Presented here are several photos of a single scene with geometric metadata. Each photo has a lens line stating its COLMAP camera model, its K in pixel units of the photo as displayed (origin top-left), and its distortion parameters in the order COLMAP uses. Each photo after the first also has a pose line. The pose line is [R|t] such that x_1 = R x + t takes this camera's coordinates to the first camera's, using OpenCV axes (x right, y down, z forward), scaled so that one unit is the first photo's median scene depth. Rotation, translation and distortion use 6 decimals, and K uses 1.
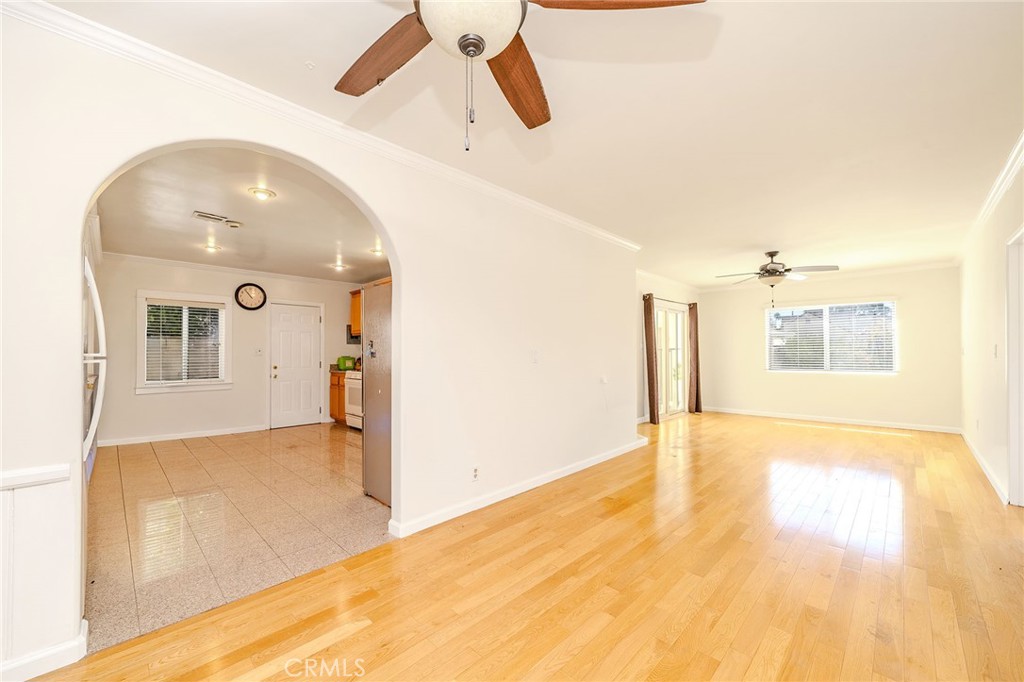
lens RADIAL K [[386.7, 0, 518.7], [0, 386.7, 348.8], [0, 0, 1]] dist [0.002183, -0.000225]
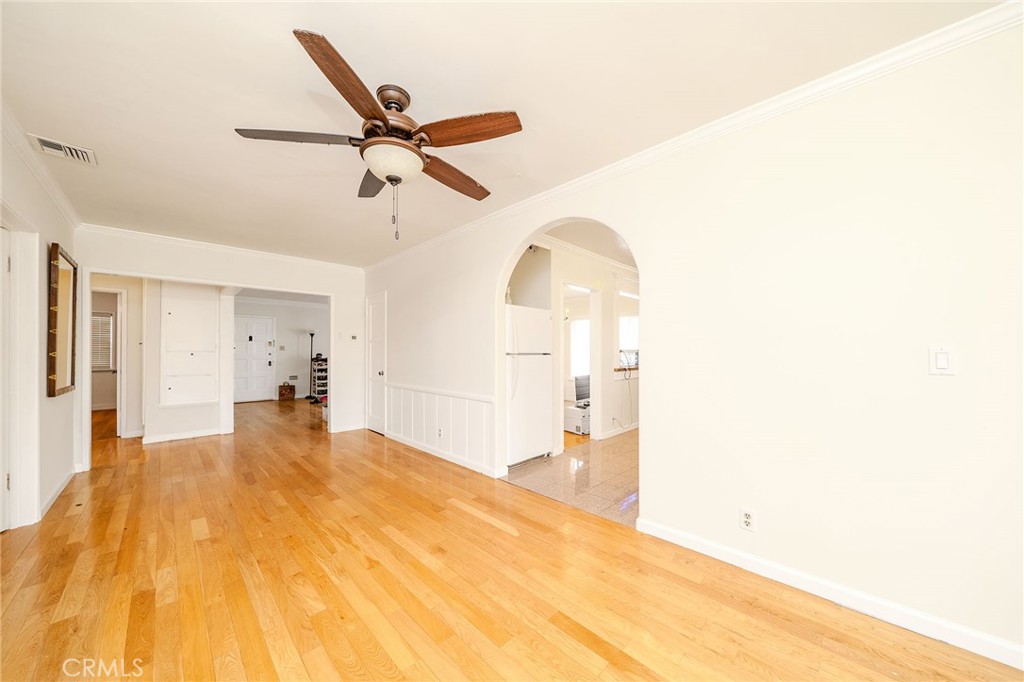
lens RADIAL K [[356.5, 0, 516.1], [0, 356.5, 350.5], [0, 0, 1]] dist [-0.004830, 0.000017]
pose [[-0.007060, 0.000344, -0.999975, 0.652533], [0.017575, 0.999846, 0.000220, -0.002285], [0.999821, -0.017573, -0.007065, 0.678902]]
